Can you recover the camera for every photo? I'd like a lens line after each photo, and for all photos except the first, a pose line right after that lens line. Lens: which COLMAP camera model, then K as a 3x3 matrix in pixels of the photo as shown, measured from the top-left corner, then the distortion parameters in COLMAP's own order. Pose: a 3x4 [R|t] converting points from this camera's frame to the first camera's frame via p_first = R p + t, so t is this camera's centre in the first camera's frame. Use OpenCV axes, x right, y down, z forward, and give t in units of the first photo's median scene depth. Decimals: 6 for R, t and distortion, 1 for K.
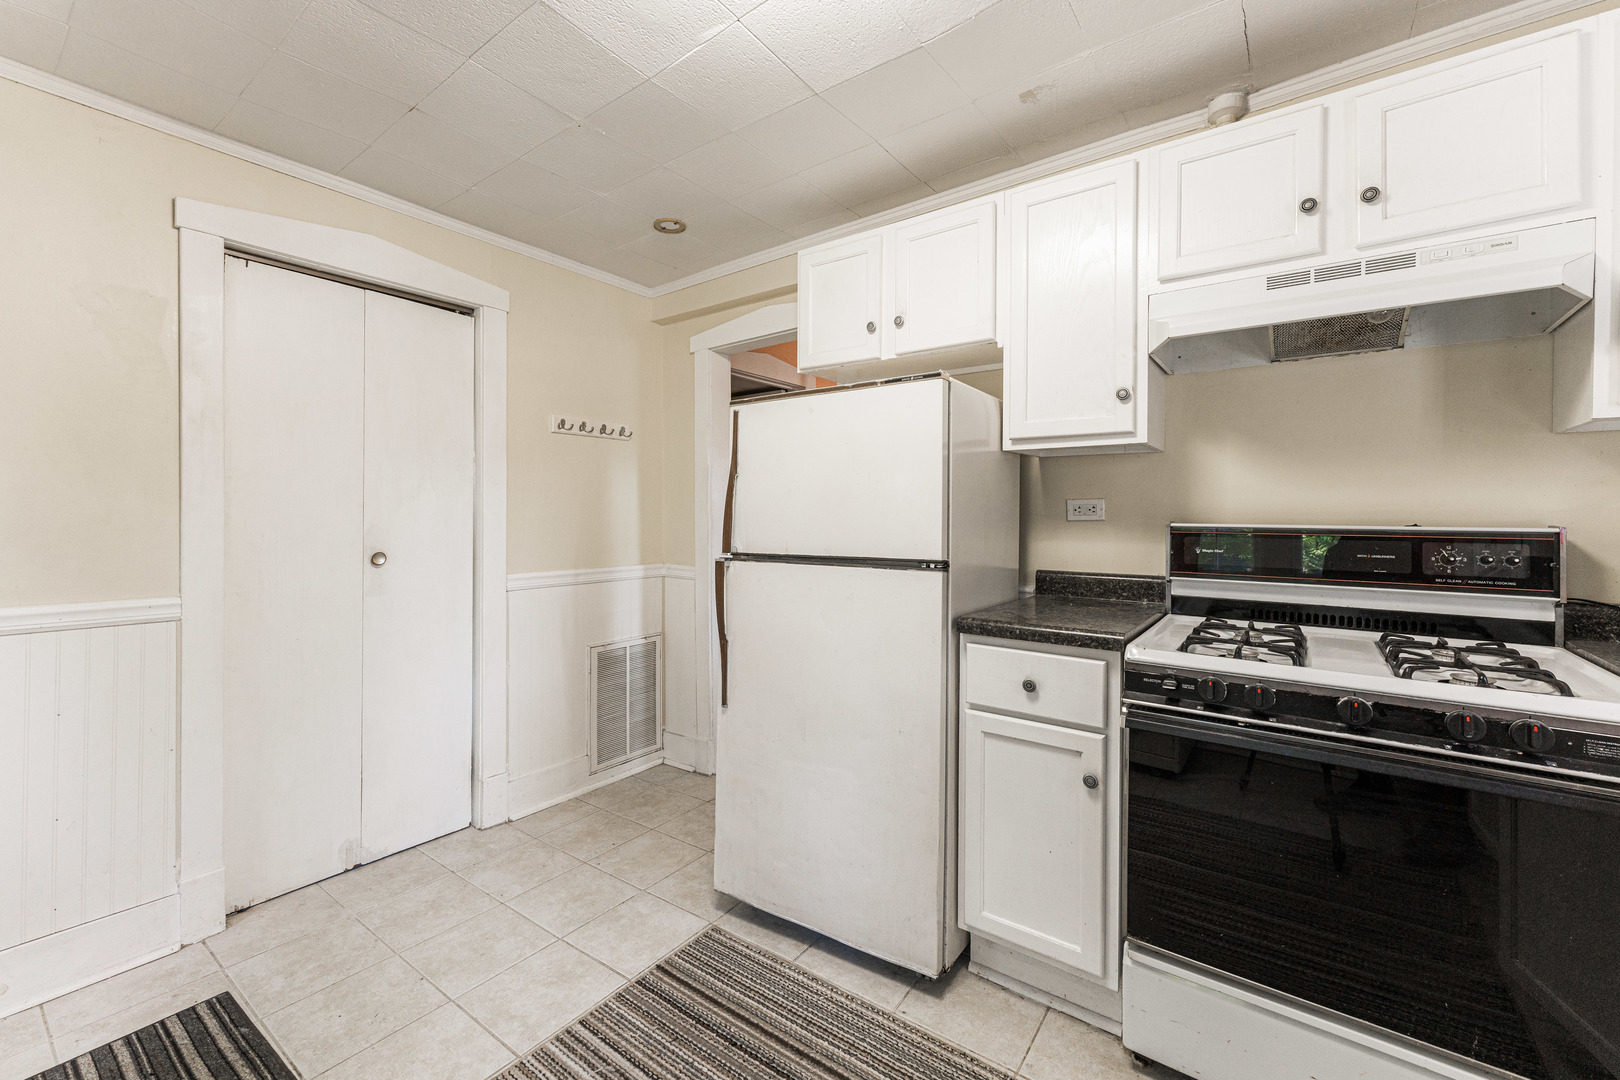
lens RADIAL K [[685.2, 0, 827.6], [0, 685.2, 515.2], [0, 0, 1]] dist [-0.003110, -0.000003]
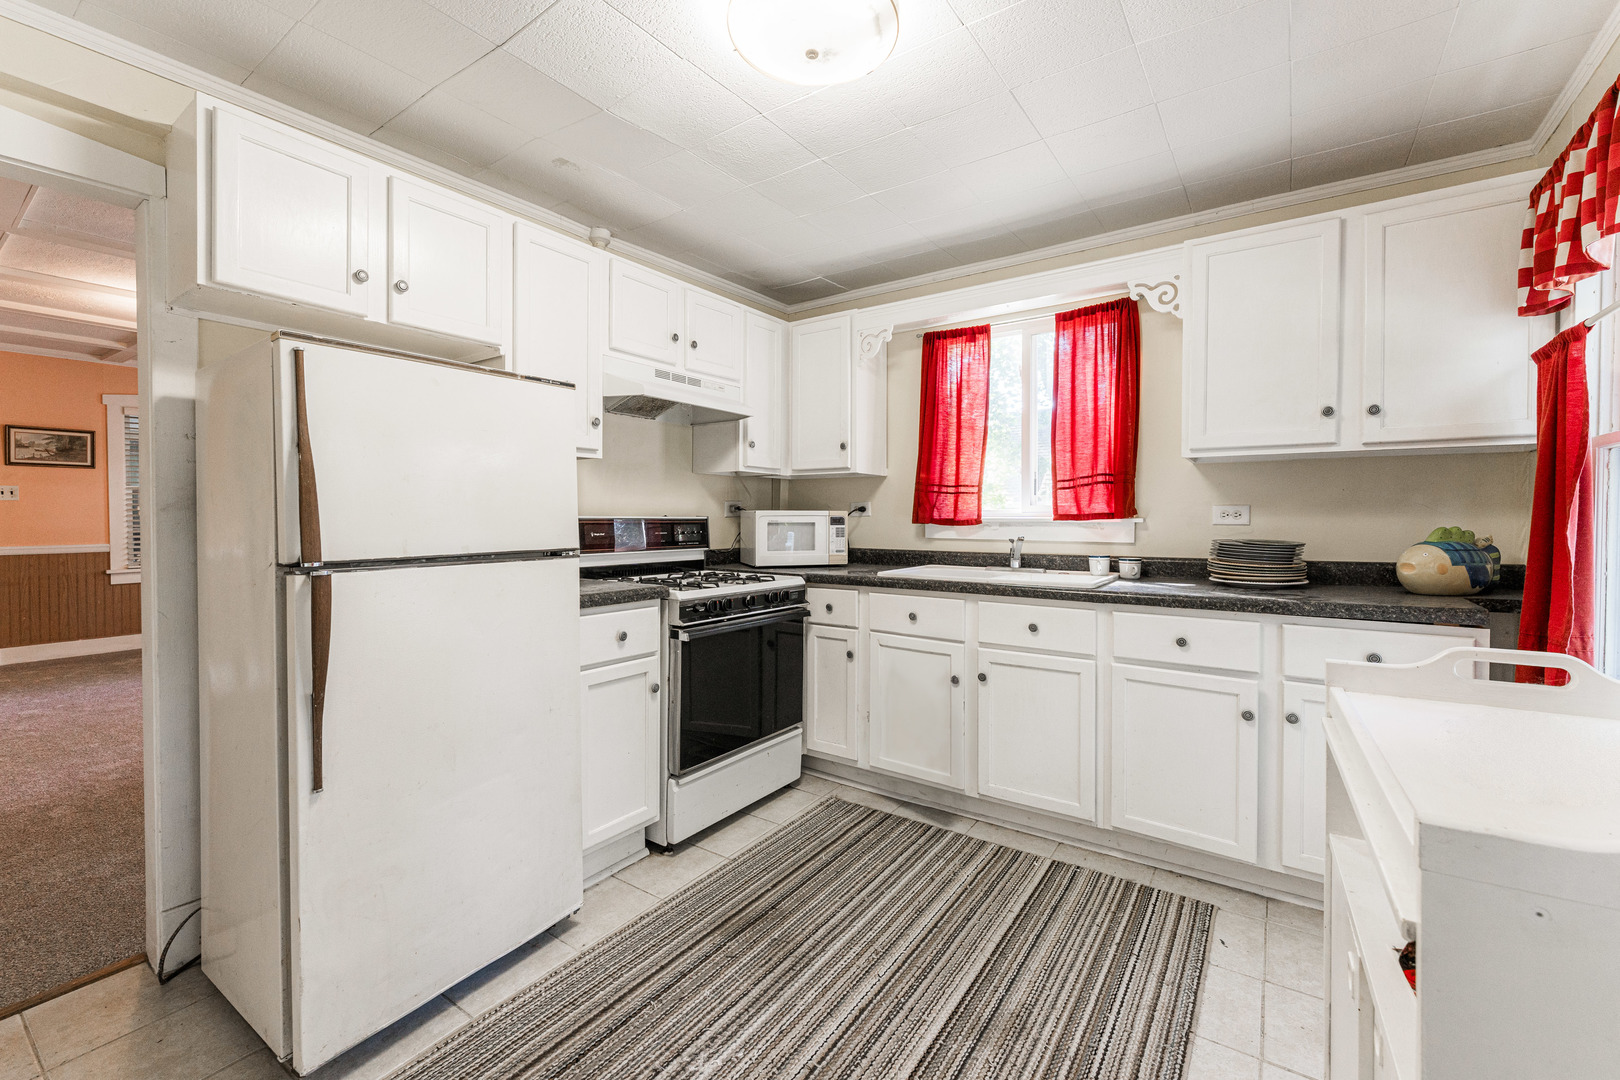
lens RADIAL K [[685.2, 0, 799.0], [0, 685.2, 524.6], [0, 0, 1]] dist [-0.003110, -0.000003]
pose [[-0.030568, -0.016011, 0.999404, -1.060034], [-0.001698, 0.999871, 0.015967, 0.007736], [-0.999531, -0.001209, -0.030591, 0.698860]]
